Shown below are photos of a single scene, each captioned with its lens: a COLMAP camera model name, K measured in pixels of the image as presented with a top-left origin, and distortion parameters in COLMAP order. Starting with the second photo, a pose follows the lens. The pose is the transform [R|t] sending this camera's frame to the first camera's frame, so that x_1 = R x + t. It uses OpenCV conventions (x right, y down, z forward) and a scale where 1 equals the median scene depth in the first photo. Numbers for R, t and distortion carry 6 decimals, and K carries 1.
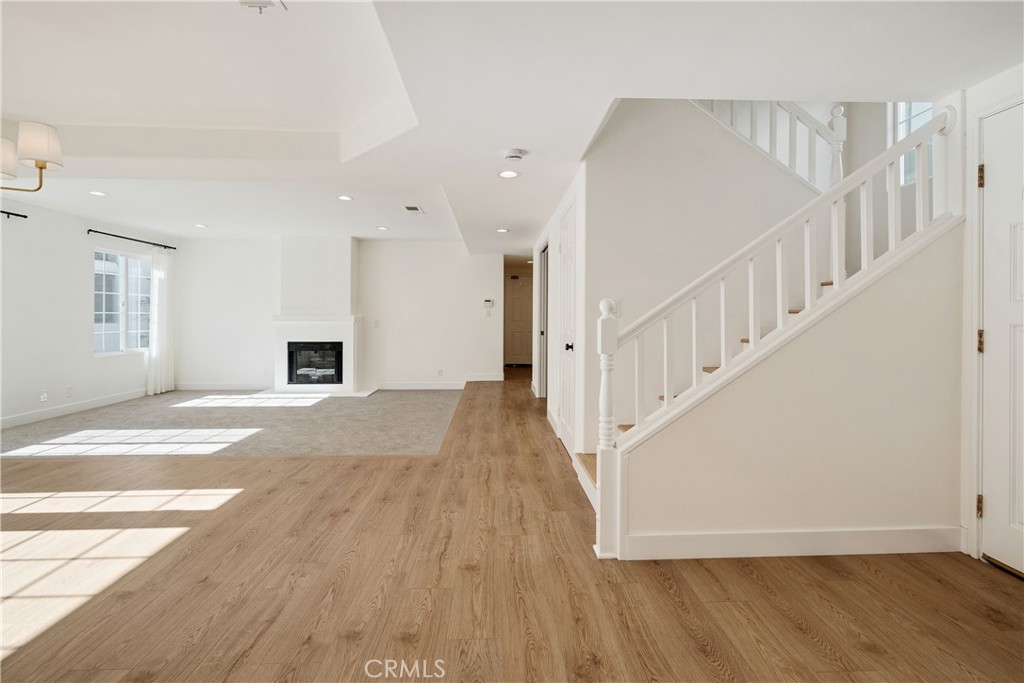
lens RADIAL K [[436.6, 0, 509.2], [0, 436.6, 315.5], [0, 0, 1]] dist [-0.000535, -0.000095]
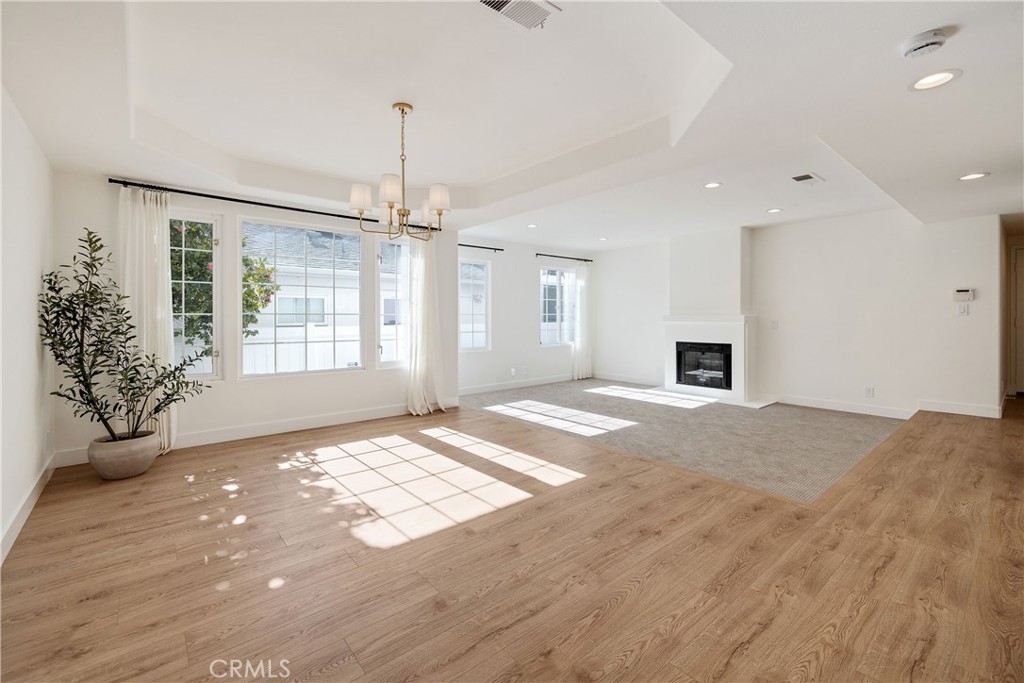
lens RADIAL K [[436.6, 0, 509.2], [0, 436.6, 315.5], [0, 0, 1]] dist [-0.000535, -0.000095]
pose [[0.610687, -0.006281, -0.791847, 0.114645], [0.006288, 0.999975, -0.003083, 0.001537], [0.791847, -0.003097, 0.610711, 0.159006]]
